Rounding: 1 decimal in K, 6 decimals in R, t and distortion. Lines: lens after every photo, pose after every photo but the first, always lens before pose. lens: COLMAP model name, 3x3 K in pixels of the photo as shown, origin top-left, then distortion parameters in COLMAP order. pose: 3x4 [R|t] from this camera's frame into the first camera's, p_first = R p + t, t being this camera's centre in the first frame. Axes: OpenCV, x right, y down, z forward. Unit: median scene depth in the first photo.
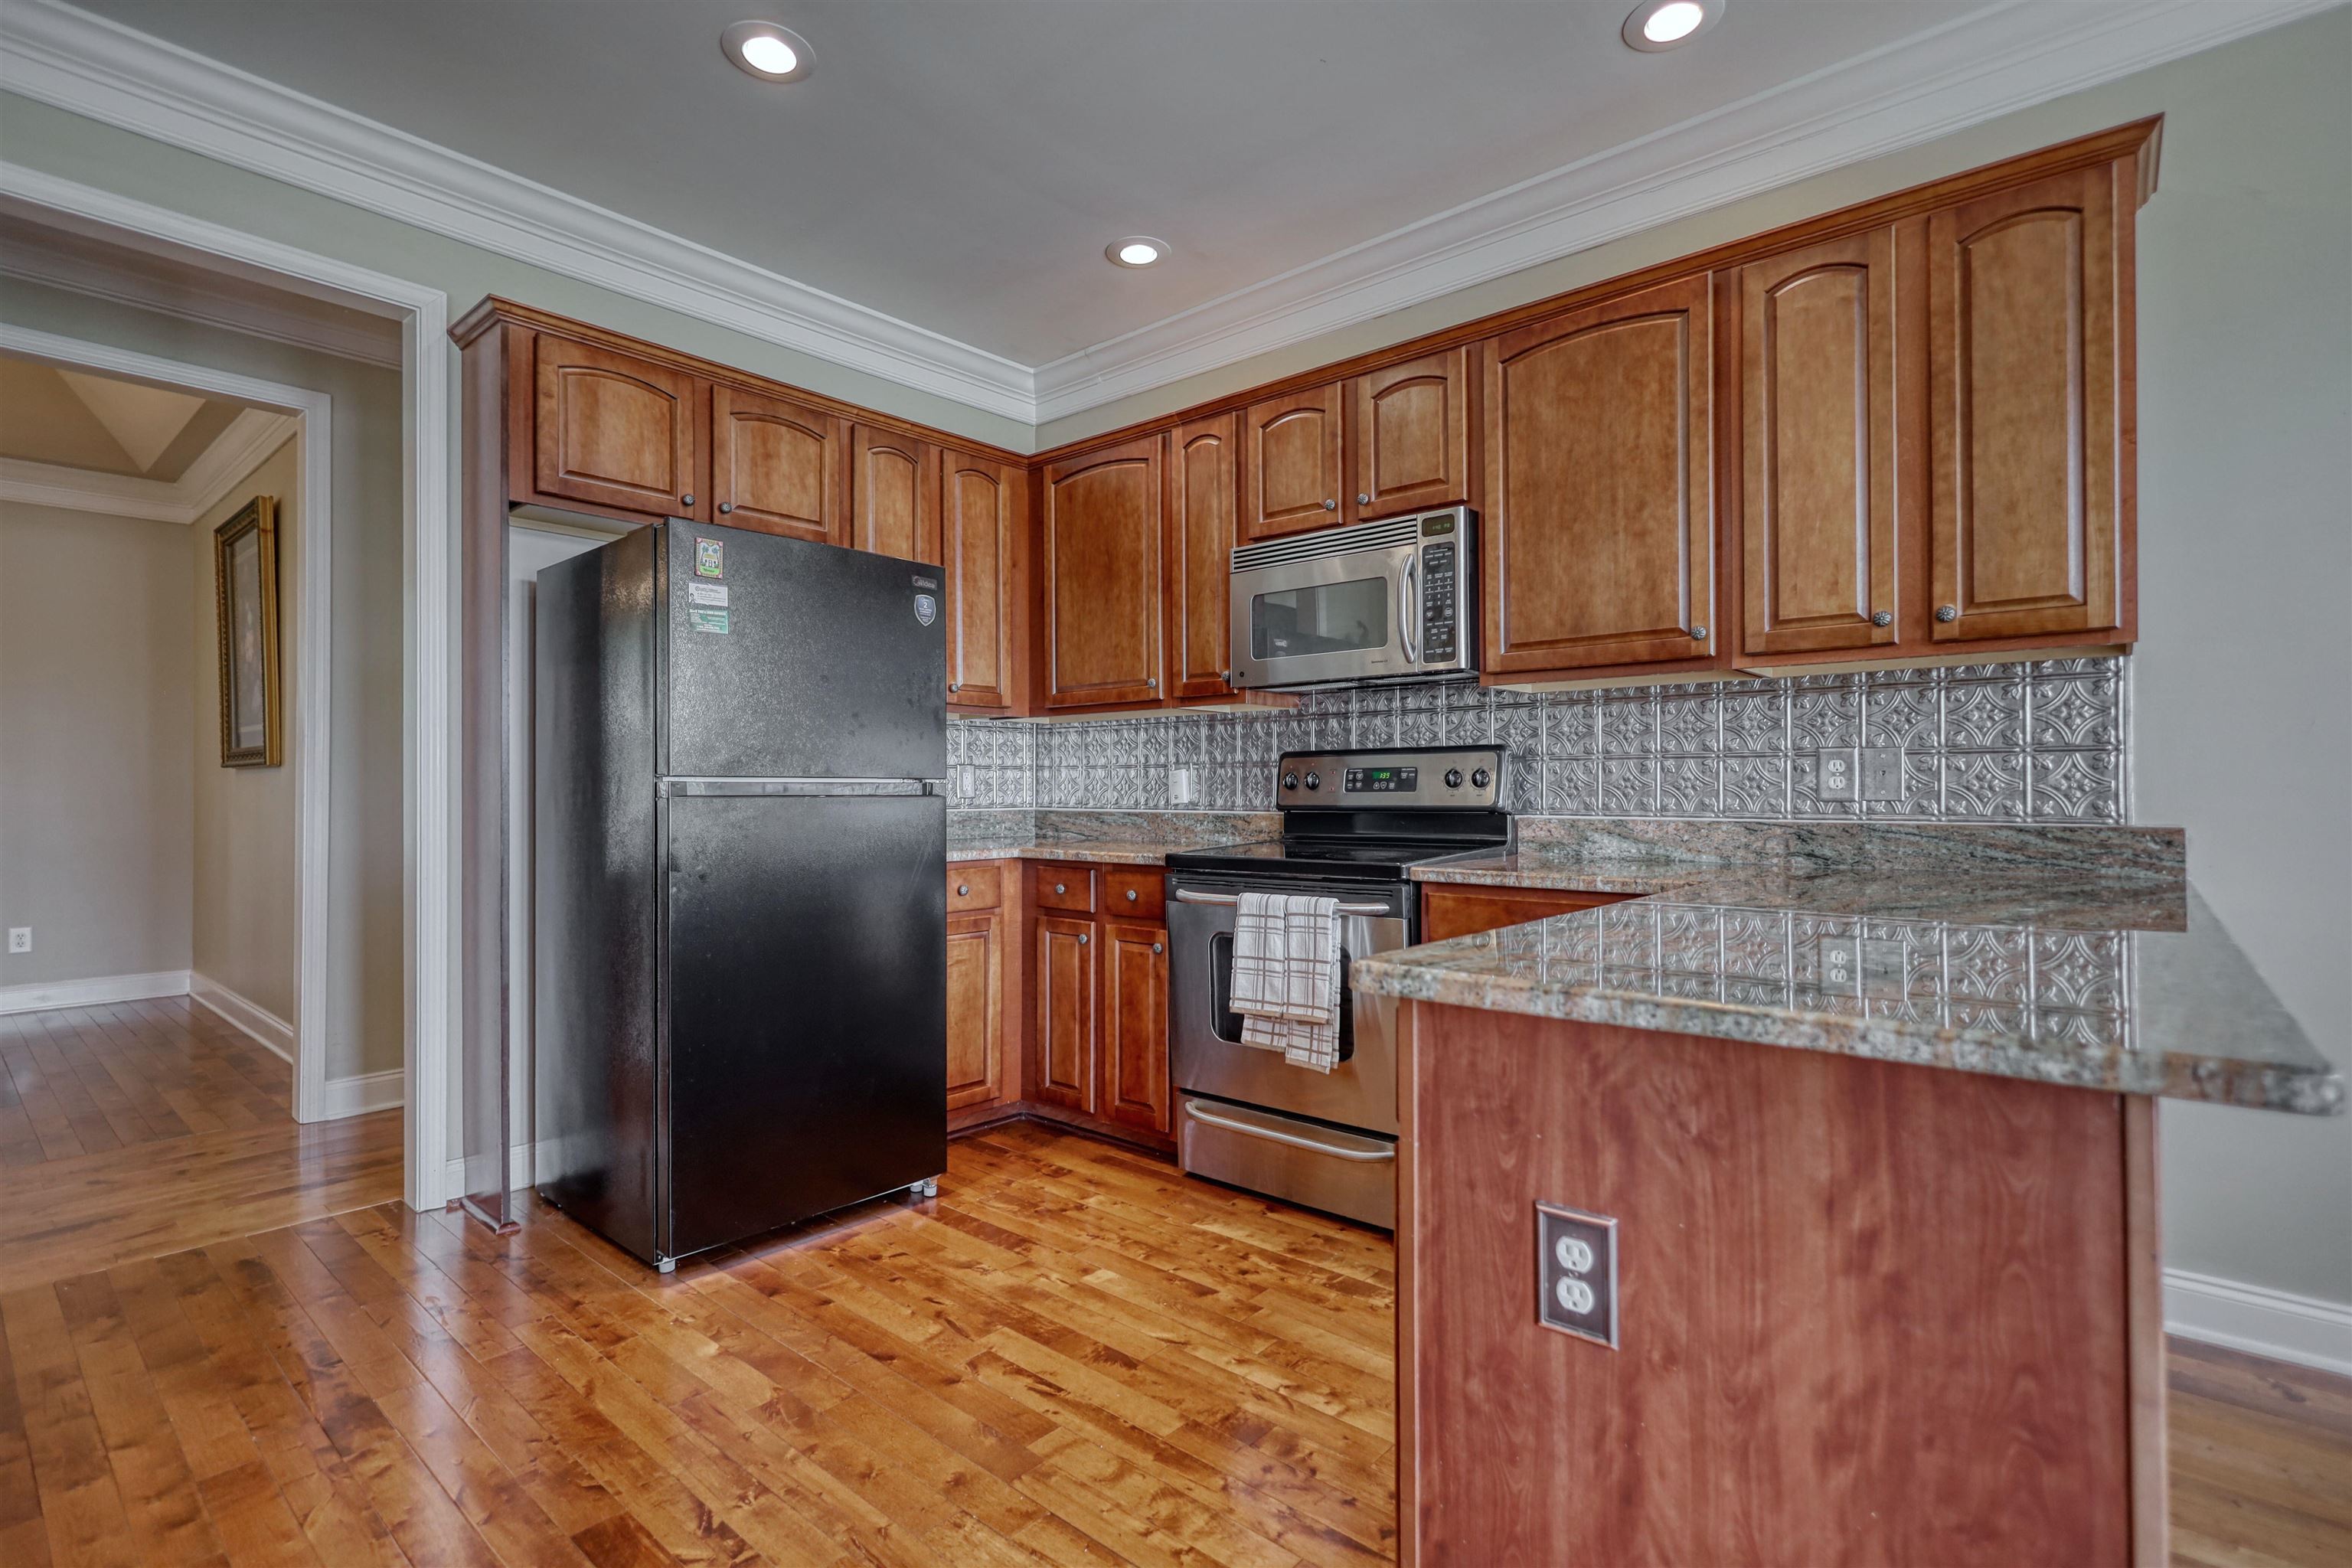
lens RADIAL K [[1157.3, 0, 1151.0], [0, 1157.3, 800.3], [0, 0, 1]] dist [0.003735, 0.000444]
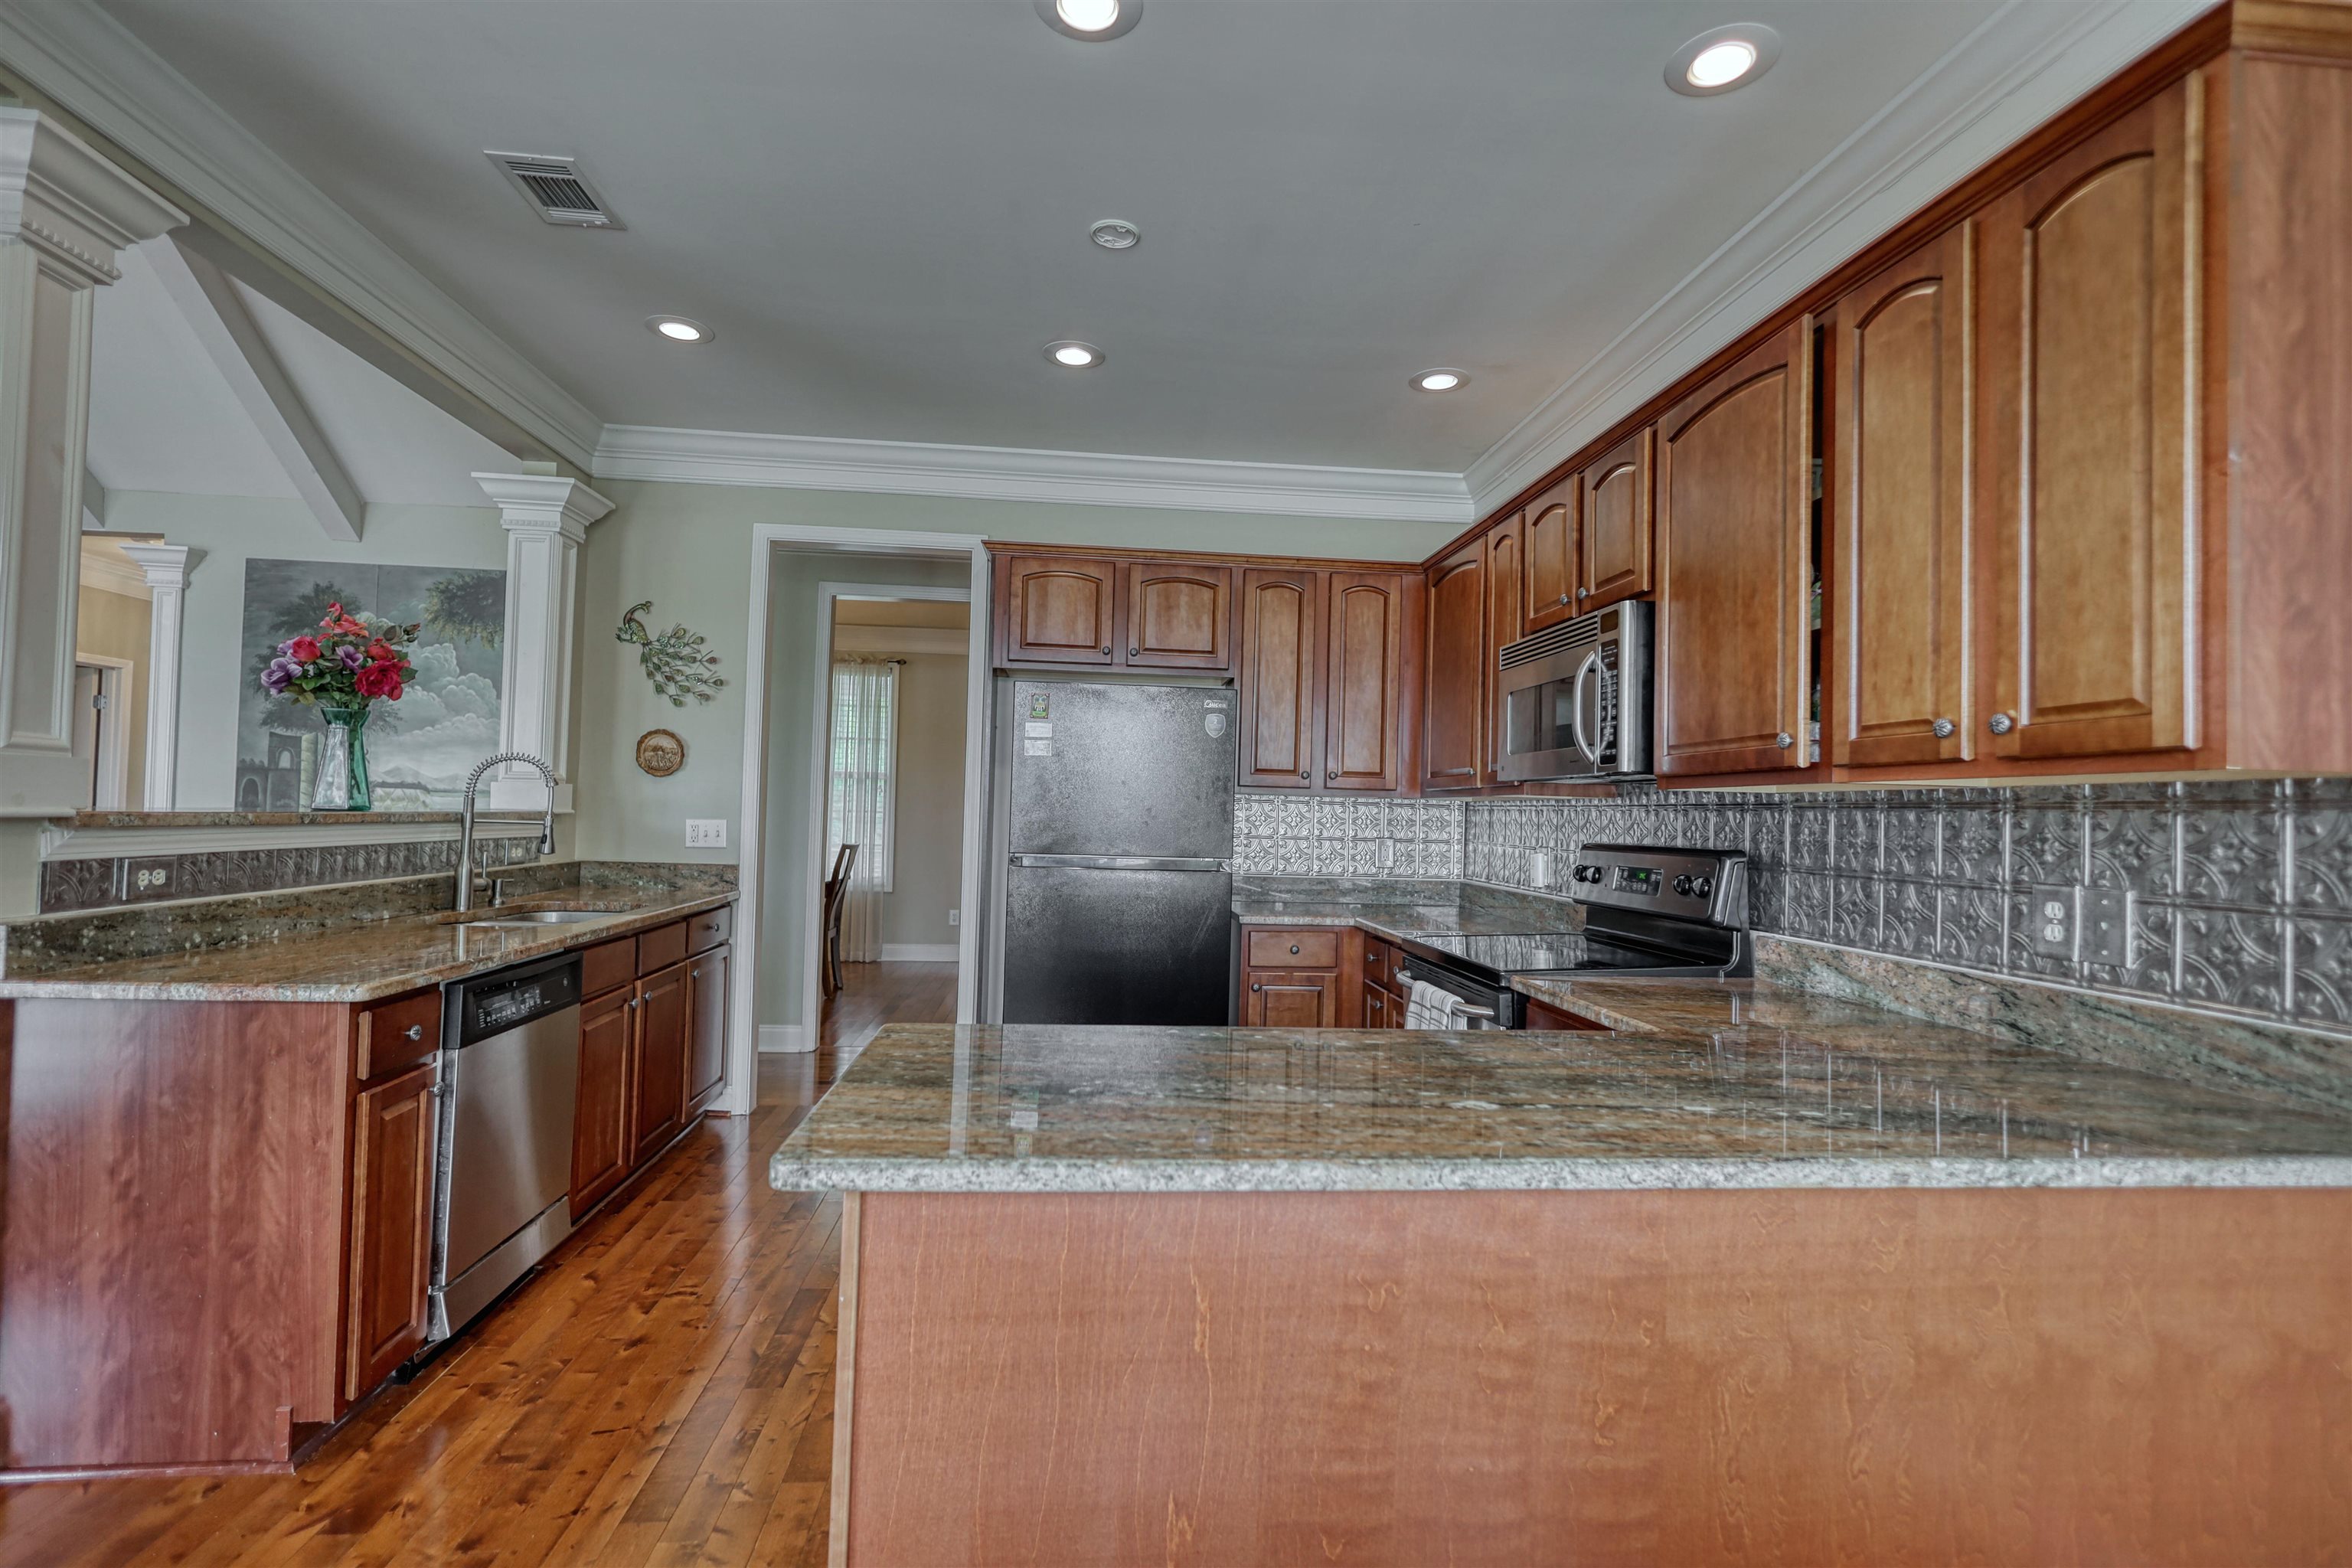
lens RADIAL K [[1157.3, 0, 1151.0], [0, 1157.3, 800.3], [0, 0, 1]] dist [0.003735, 0.000444]
pose [[0.696187, 0.017051, -0.717658, 0.658730], [-0.033394, 0.999405, -0.008650, -0.067575], [0.717084, 0.029987, 0.696342, 0.066334]]
